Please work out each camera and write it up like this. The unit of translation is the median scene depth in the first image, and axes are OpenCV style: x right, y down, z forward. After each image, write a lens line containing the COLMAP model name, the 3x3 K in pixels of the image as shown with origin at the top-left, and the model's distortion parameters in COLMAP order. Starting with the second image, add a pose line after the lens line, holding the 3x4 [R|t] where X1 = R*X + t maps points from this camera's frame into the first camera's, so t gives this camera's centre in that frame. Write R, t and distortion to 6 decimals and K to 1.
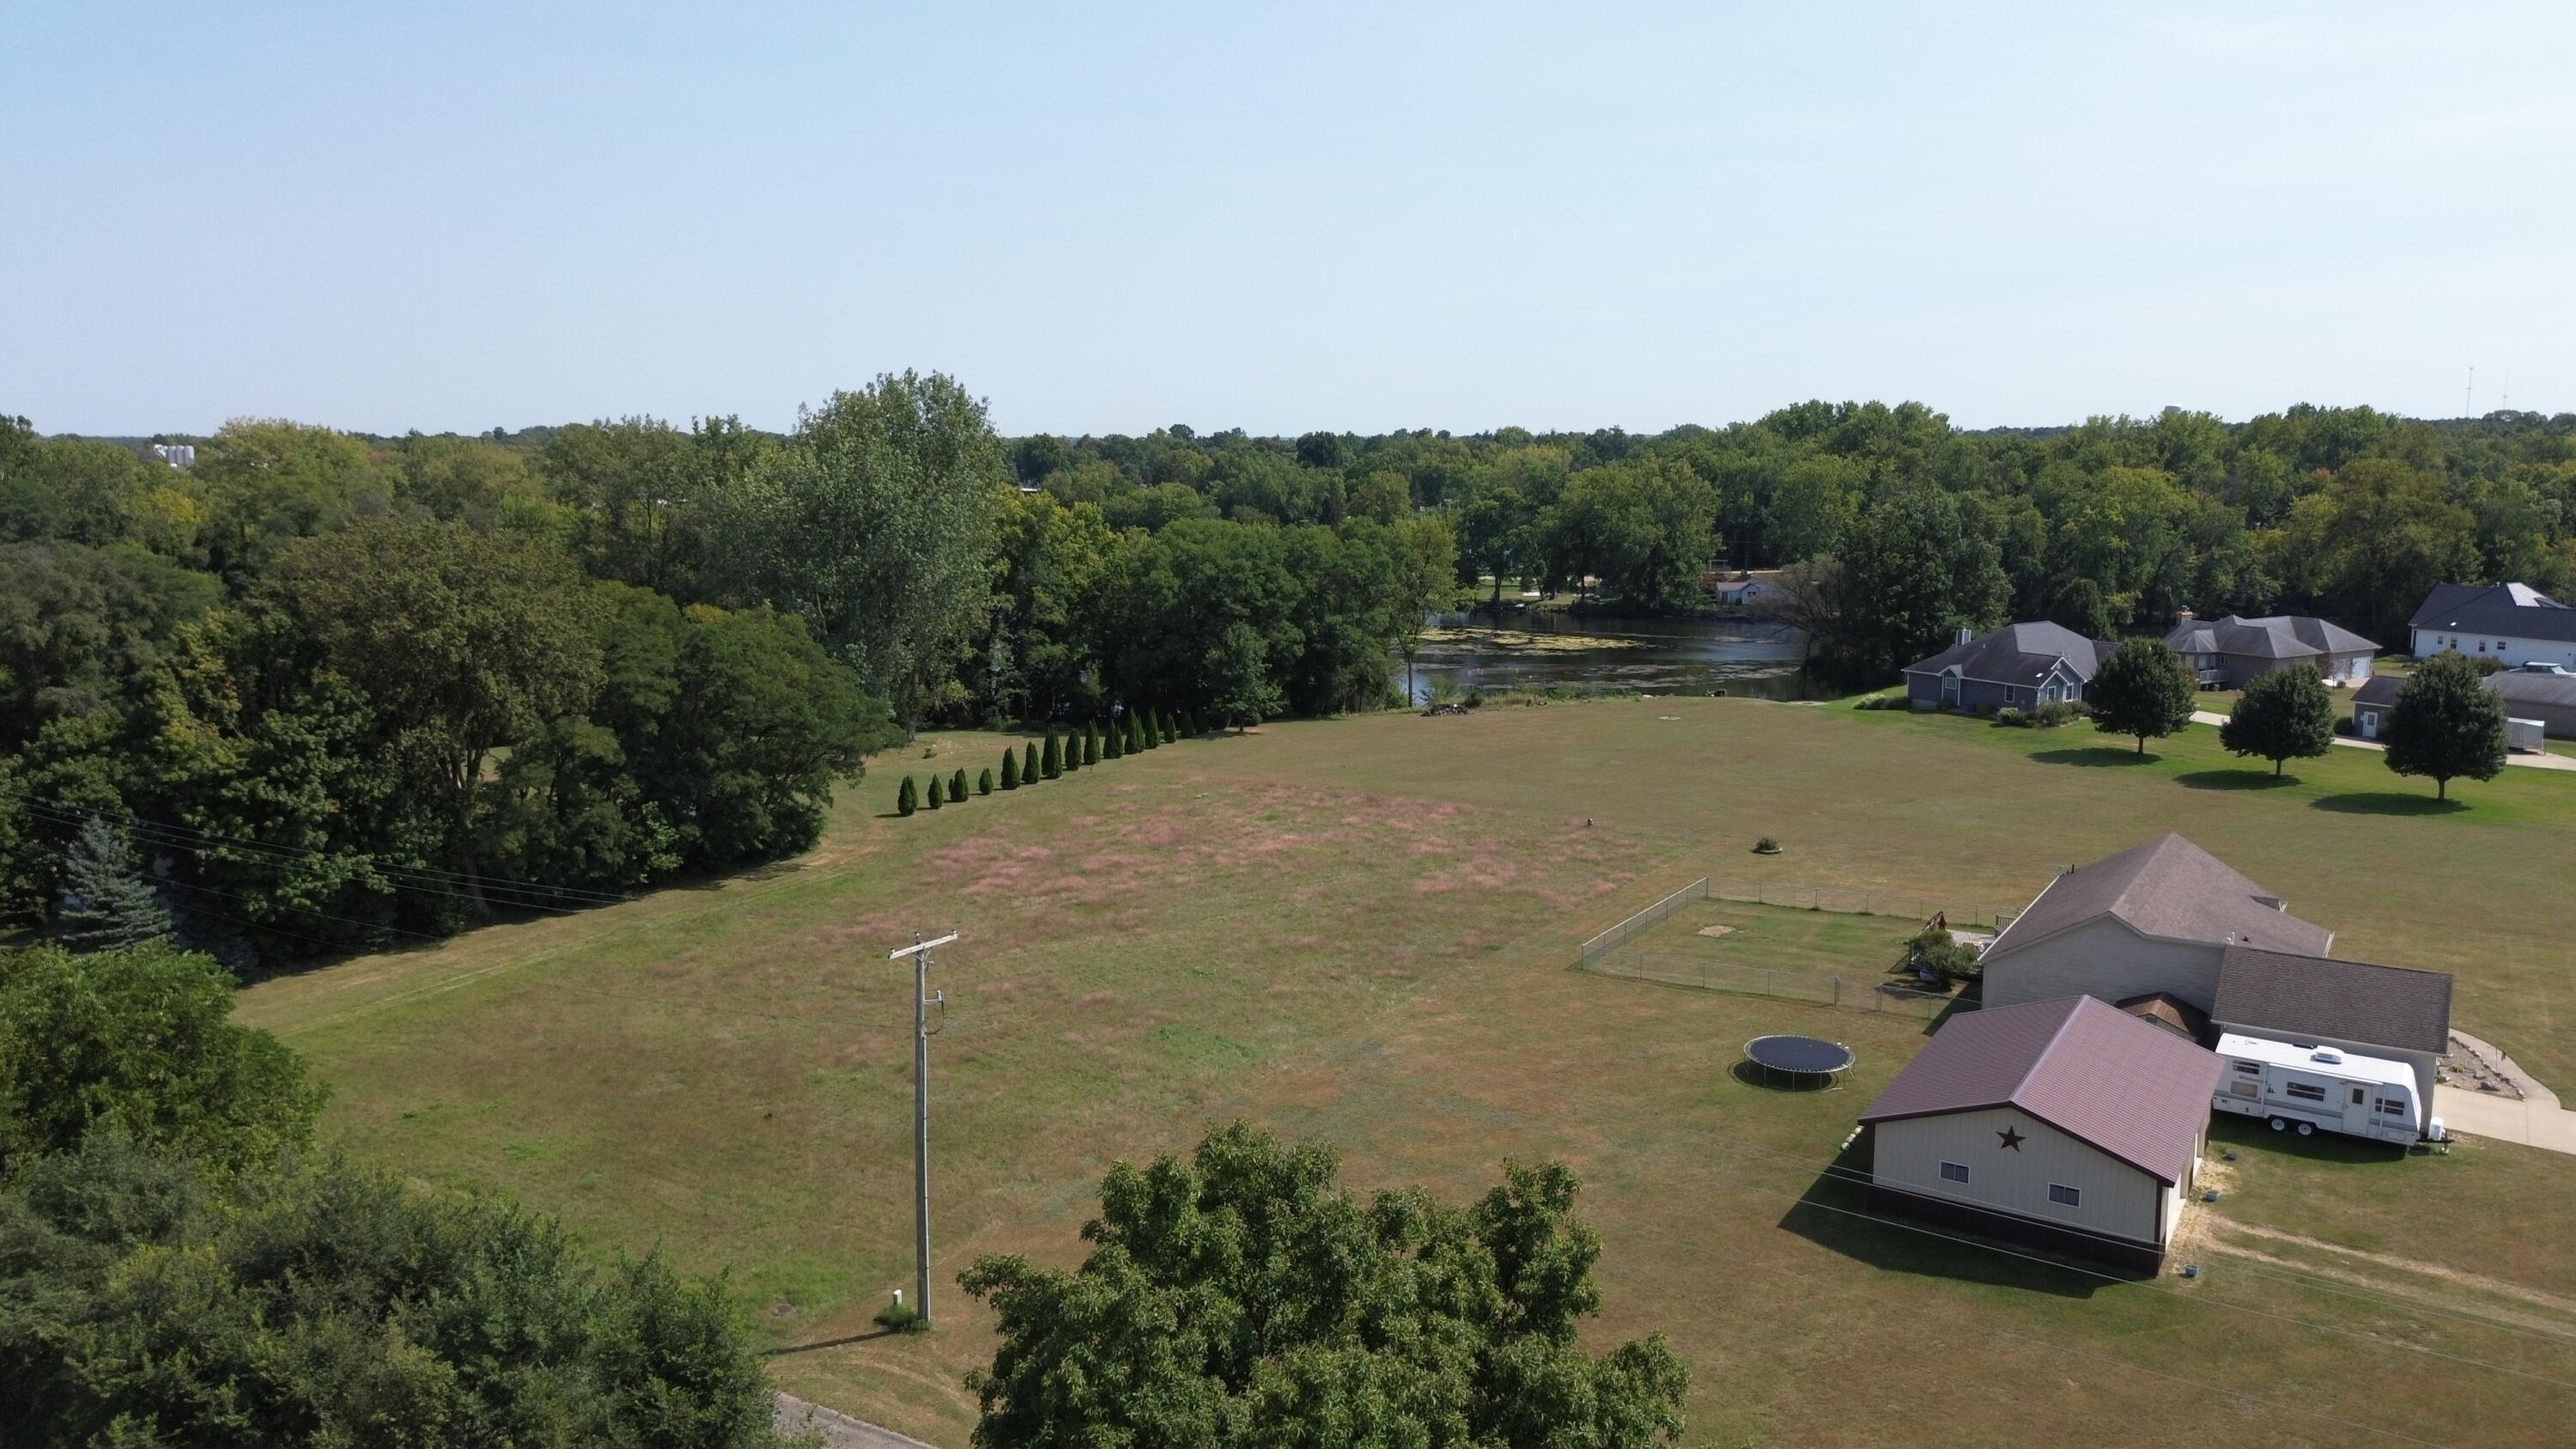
lens RADIAL K [[1816.7, 0, 1293.7], [0, 1816.7, 712.4], [0, 0, 1]] dist [0.064646, -0.060295]
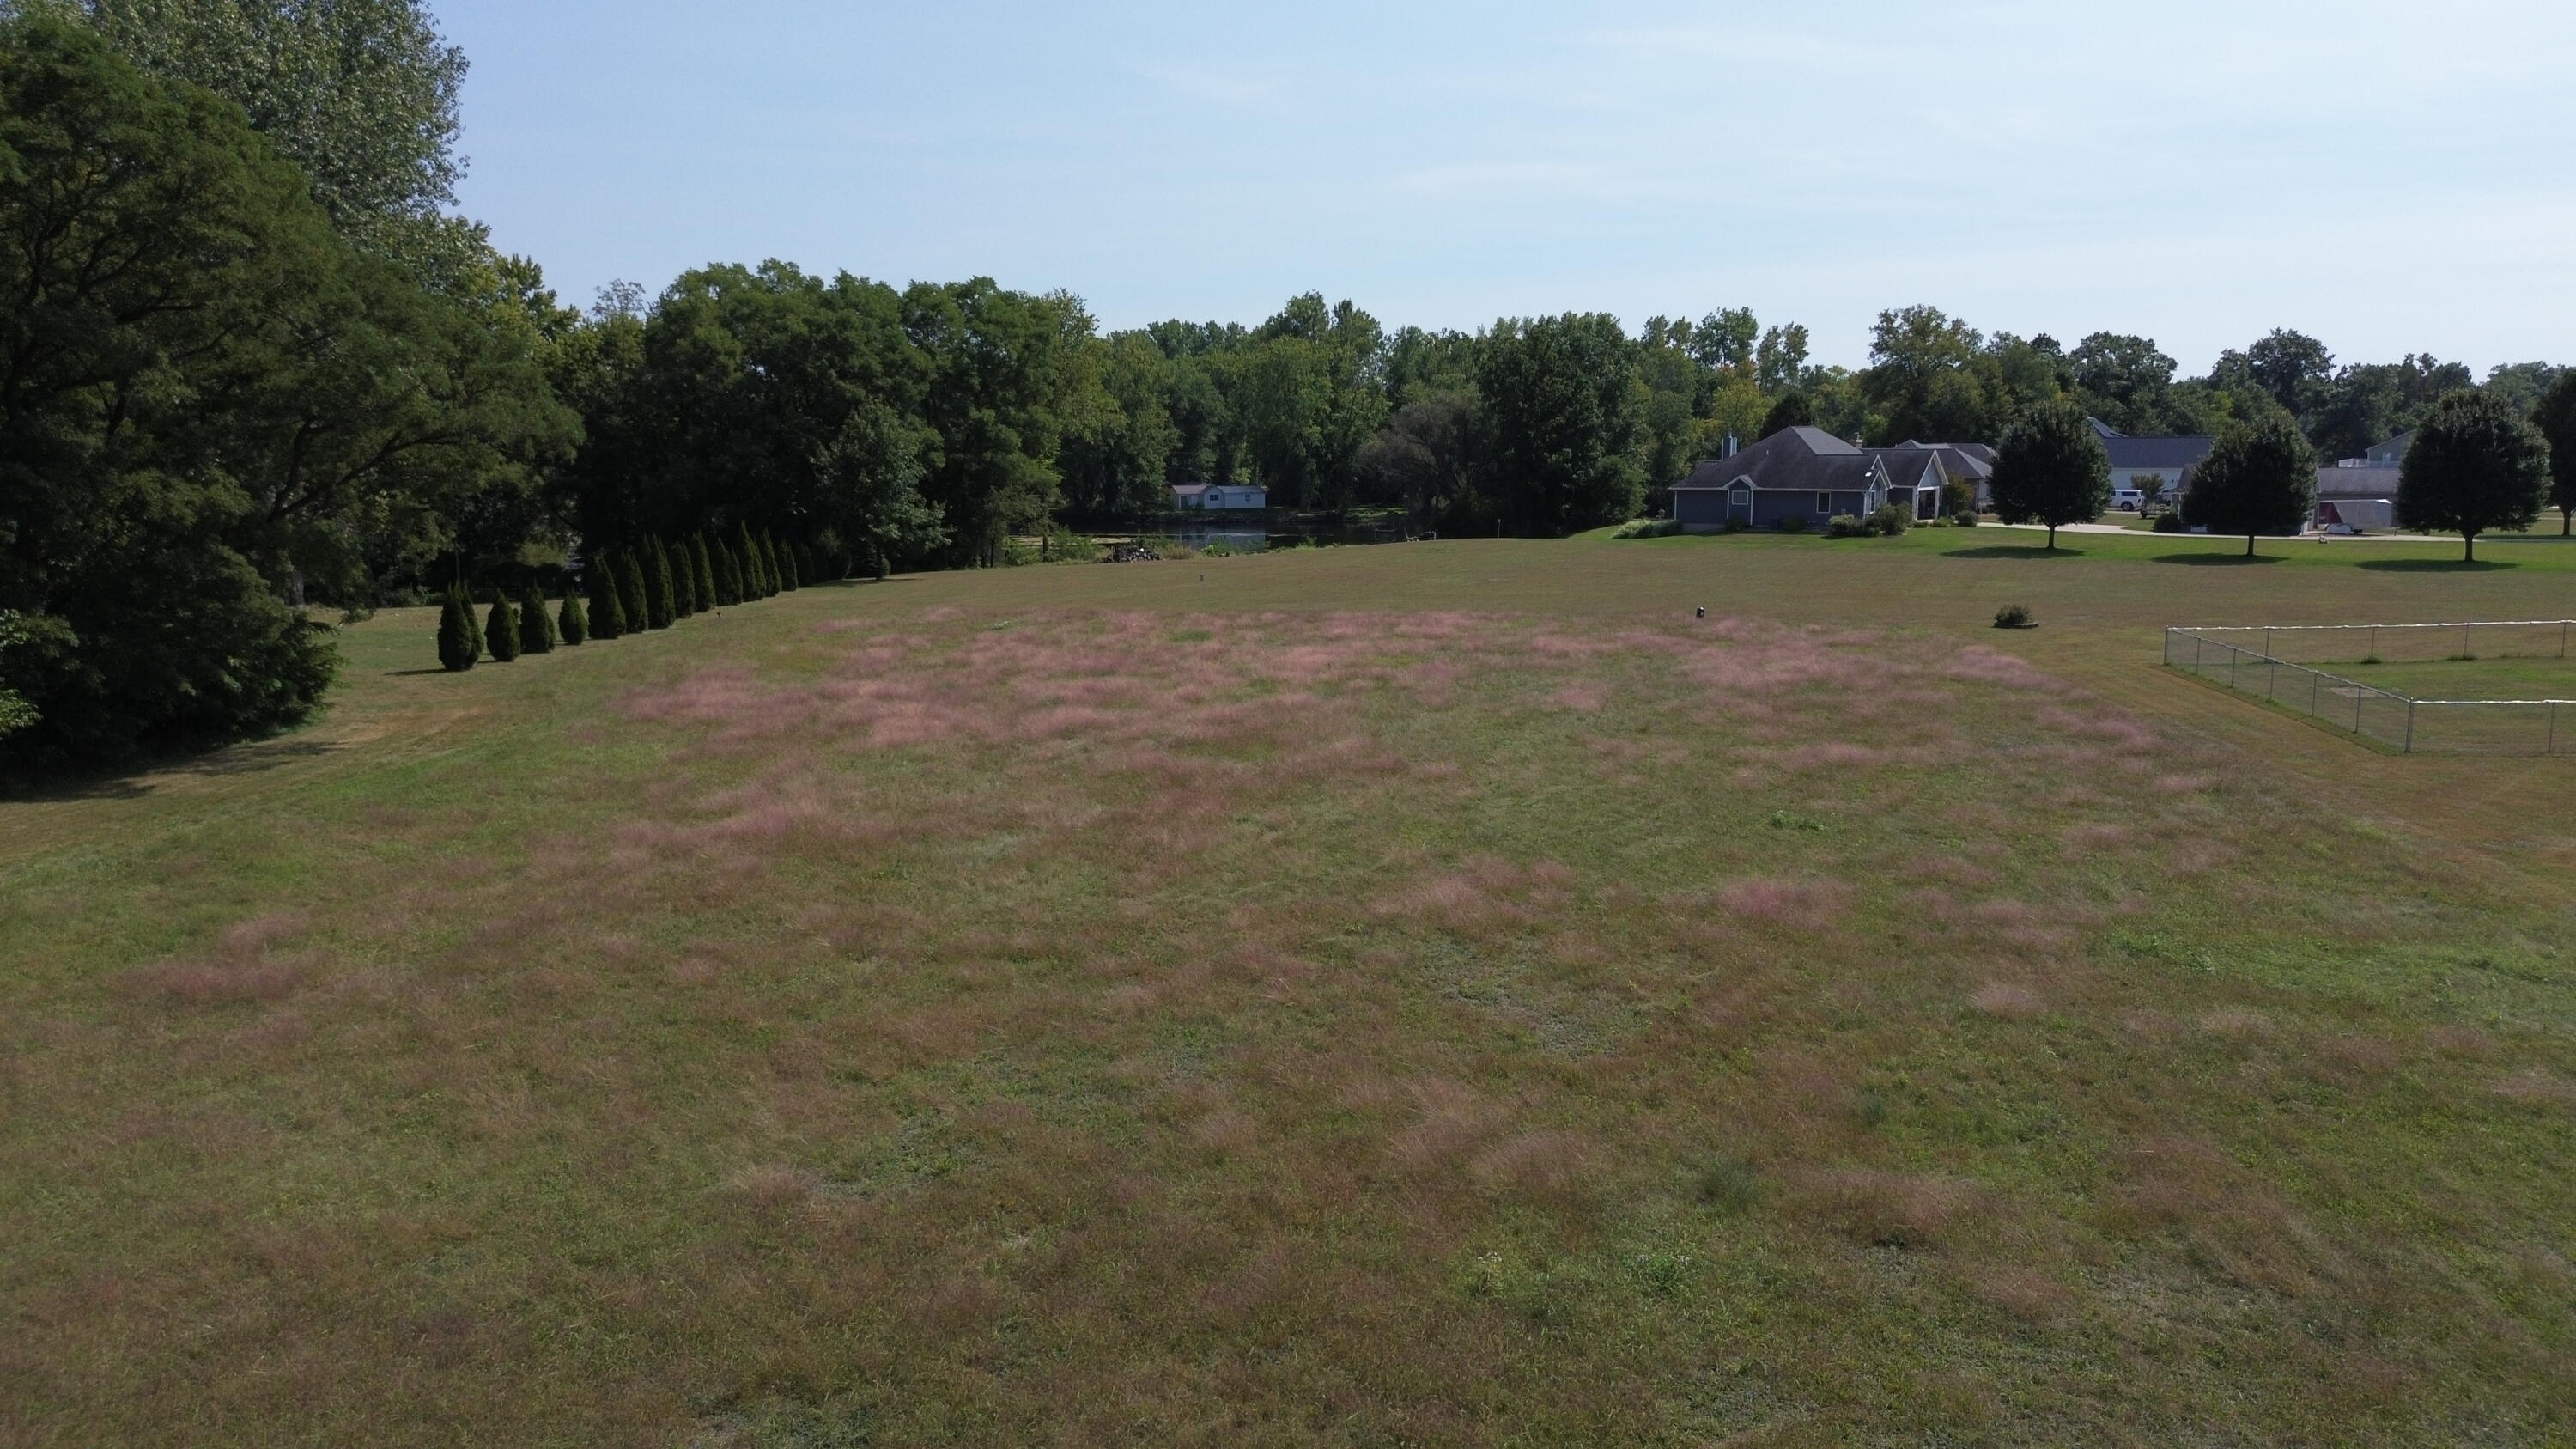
lens RADIAL K [[1816.7, 0, 1288.0], [0, 1816.7, 714.6], [0, 0, 1]] dist [0.064646, -0.060295]
pose [[0.910451, -0.061444, 0.409028, -0.165134], [0.060166, 0.998060, 0.016006, 0.057504], [-0.409218, 0.010037, 0.912381, 0.368715]]
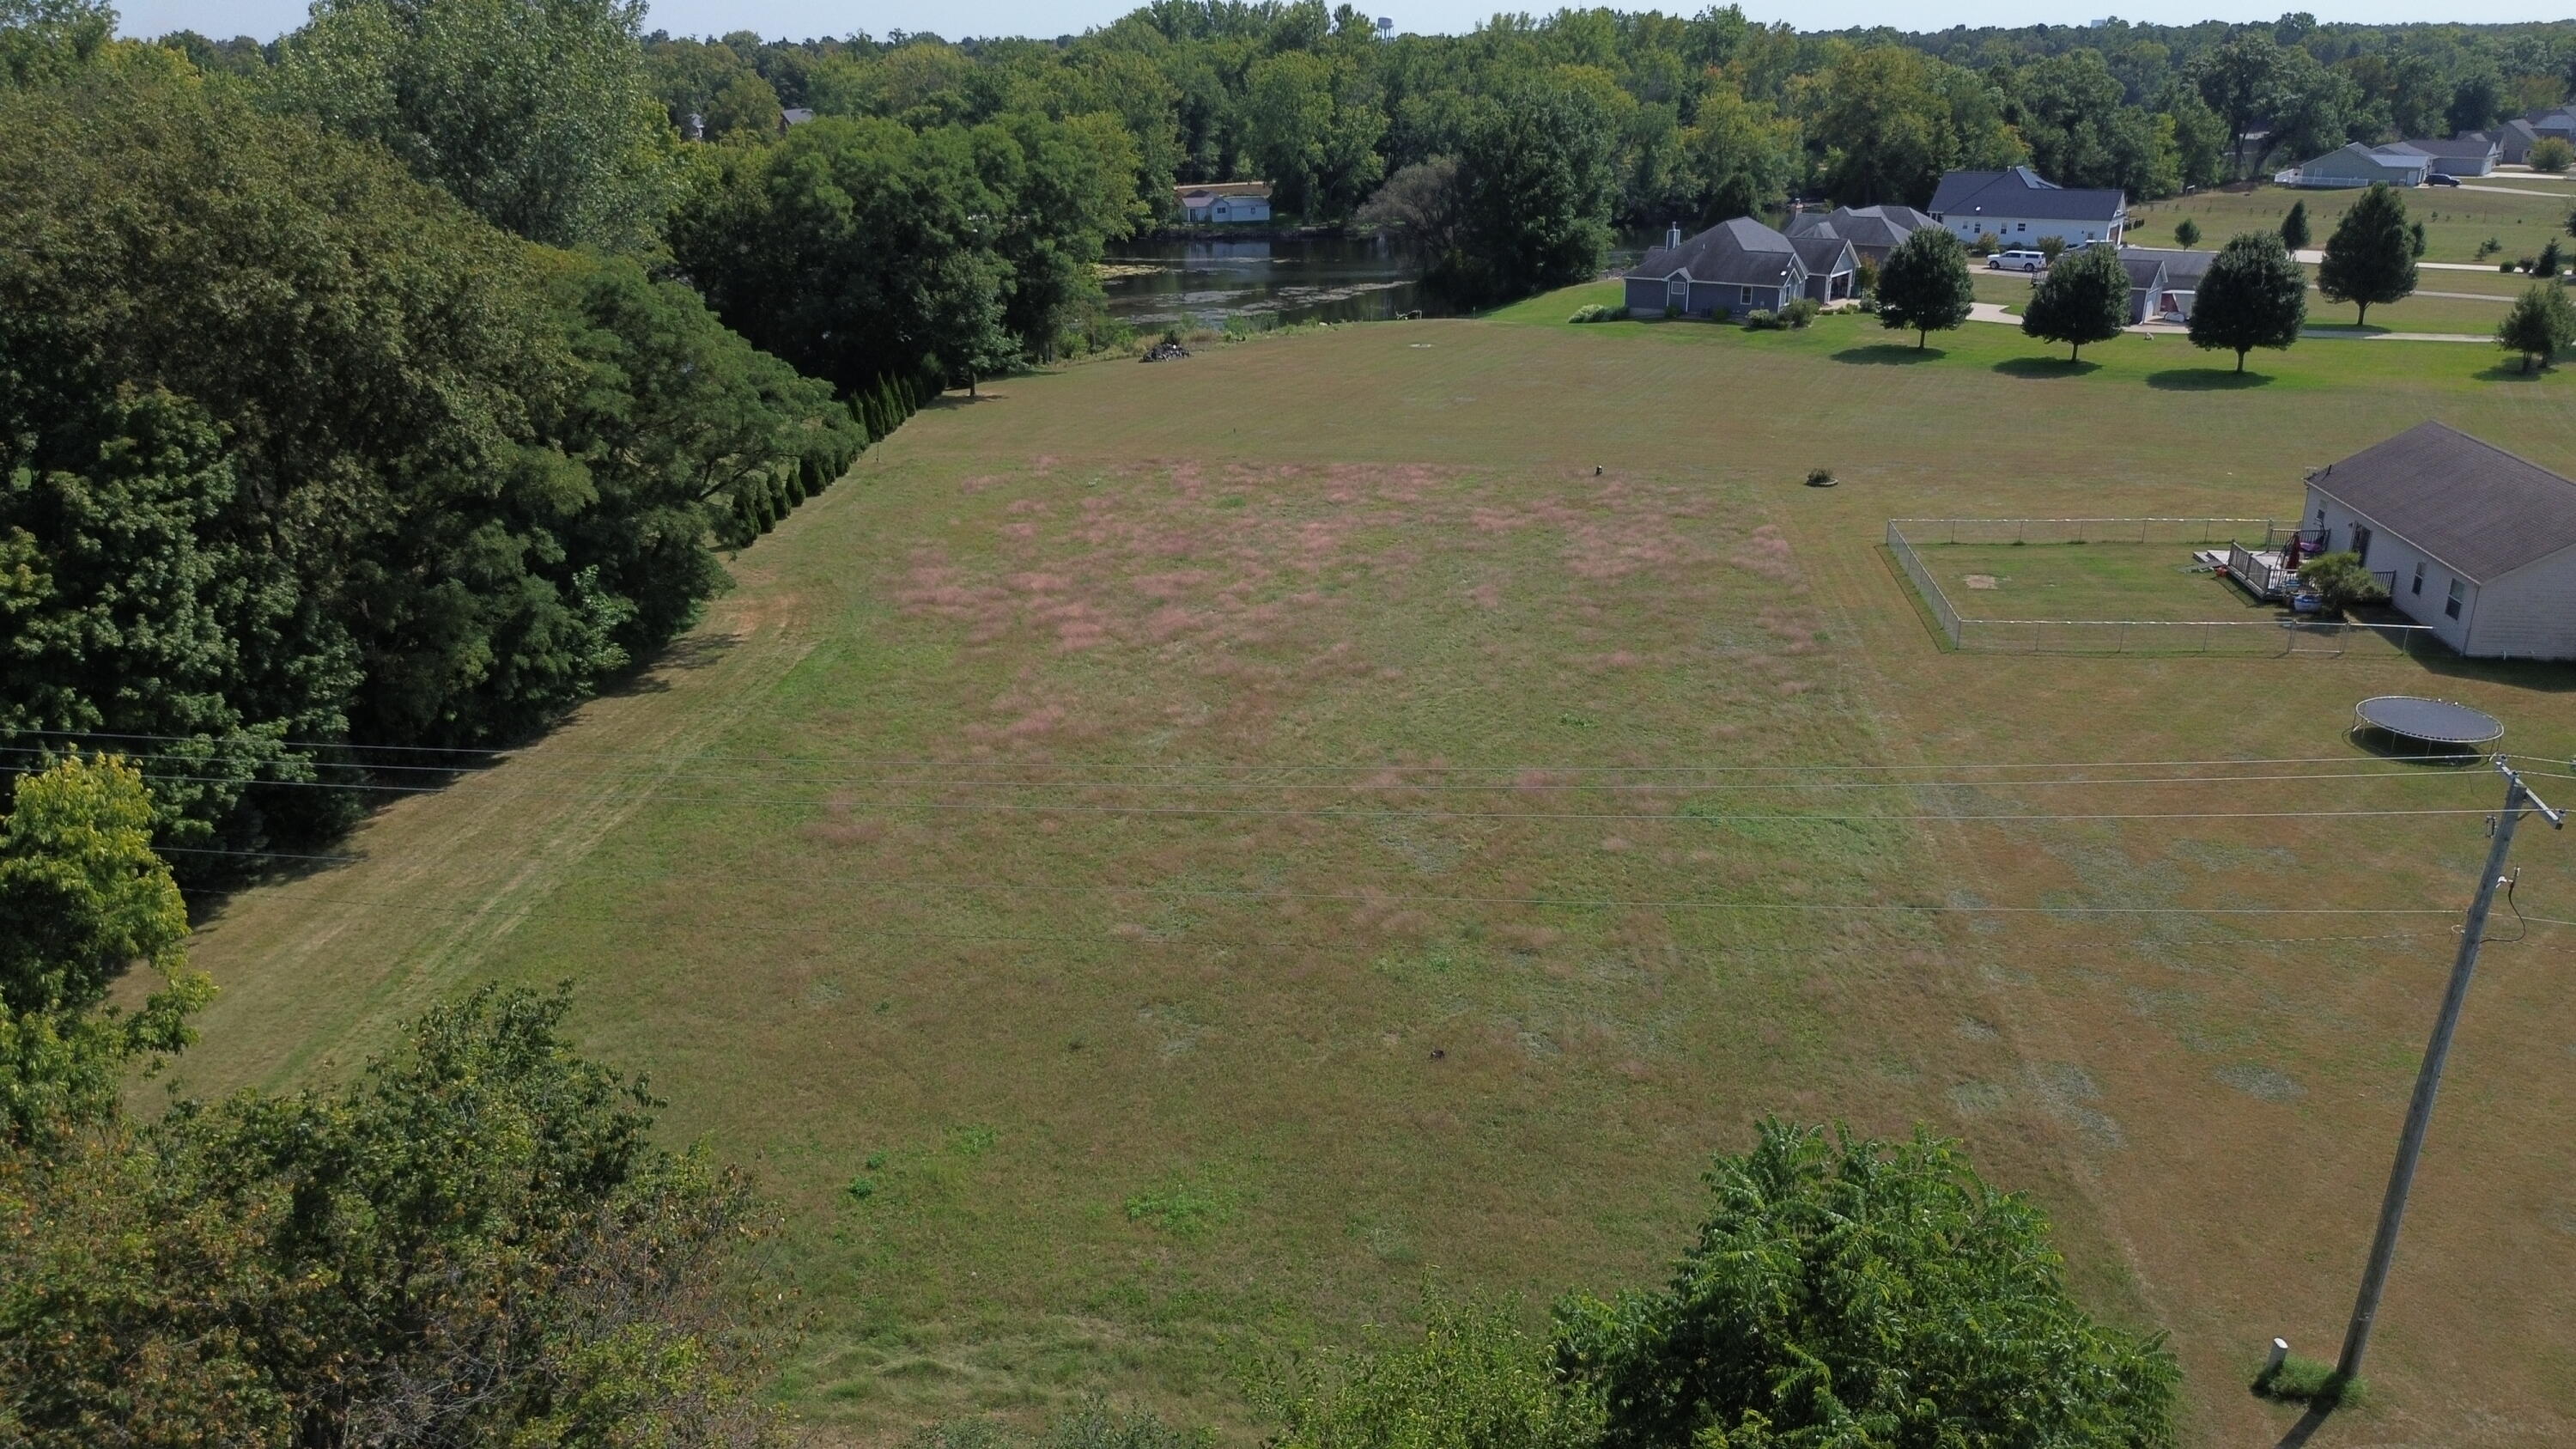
lens RADIAL K [[1816.7, 0, 1292.9], [0, 1816.7, 717.4], [0, 0, 1]] dist [0.064646, -0.060295]
pose [[0.909083, -0.141844, 0.391726, -0.238900], [0.061434, 0.975618, 0.210701, -0.011448], [-0.412061, -0.167480, 0.895632, 0.205394]]
